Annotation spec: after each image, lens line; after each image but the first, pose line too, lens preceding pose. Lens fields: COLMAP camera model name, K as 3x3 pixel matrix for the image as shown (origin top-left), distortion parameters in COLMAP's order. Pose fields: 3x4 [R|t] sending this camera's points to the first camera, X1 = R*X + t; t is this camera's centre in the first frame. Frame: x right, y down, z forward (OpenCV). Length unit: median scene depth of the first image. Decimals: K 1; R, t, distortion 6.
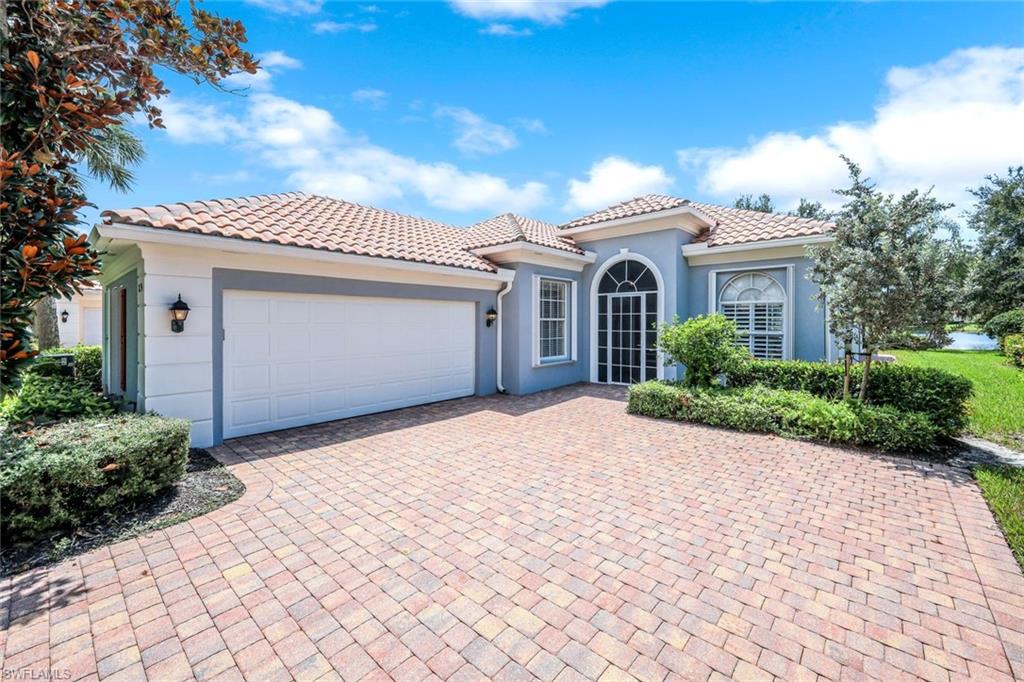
lens RADIAL K [[417.5, 0, 513.4], [0, 417.5, 318.0], [0, 0, 1]] dist [0.001784, 0.000148]
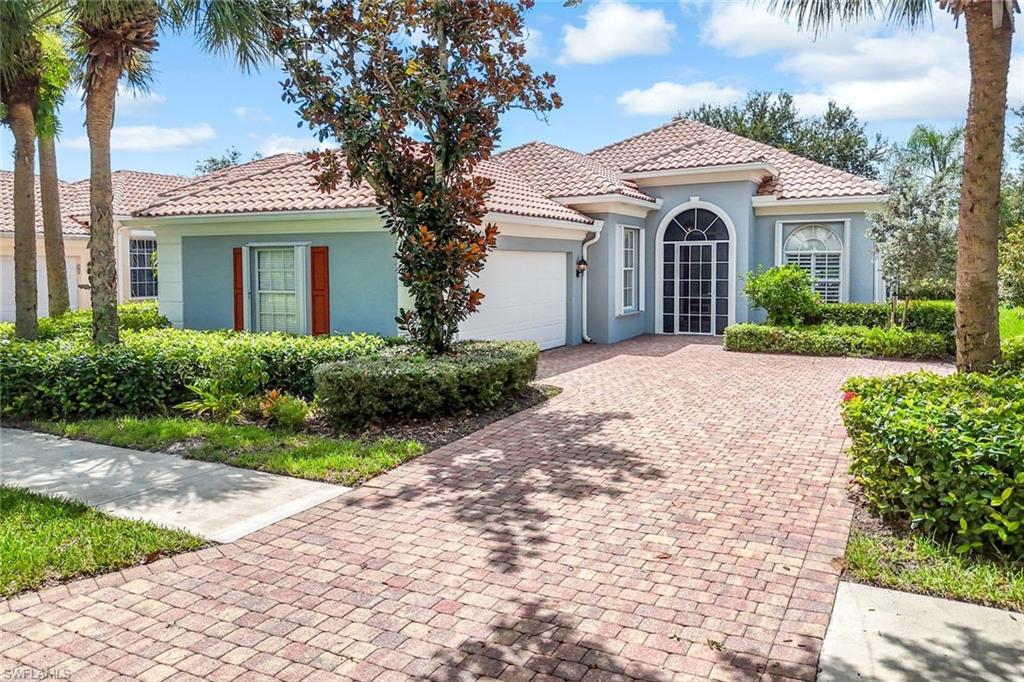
lens RADIAL K [[769.9, 0, 500.3], [0, 769.9, 288.0], [0, 0, 1]] dist [0.031040, -0.004346]
pose [[0.973939, -0.013768, 0.226392, -0.642915], [0.004938, 0.999206, 0.039523, -0.026353], [-0.226756, -0.037375, 0.973234, -0.733915]]
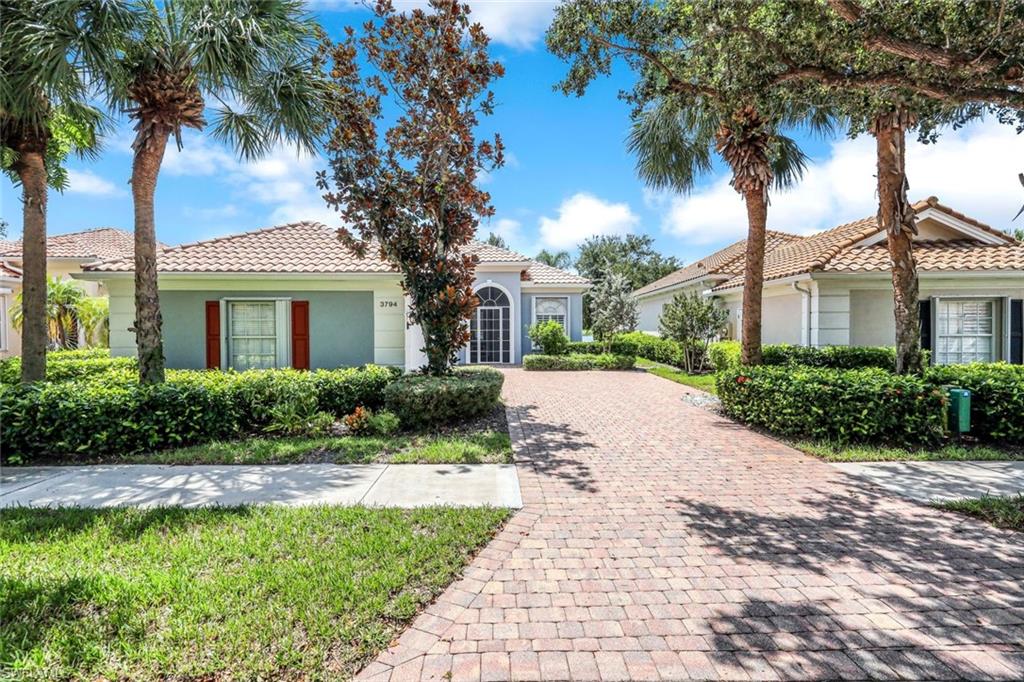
lens RADIAL K [[488.6, 0, 506.6], [0, 488.6, 323.3], [0, 0, 1]] dist [0.003939, 0.000852]
pose [[0.725544, -0.001141, 0.688175, -1.076521], [-0.000088, 0.999998, 0.001751, 0.001364], [-0.688176, -0.001331, 0.725542, -0.467245]]
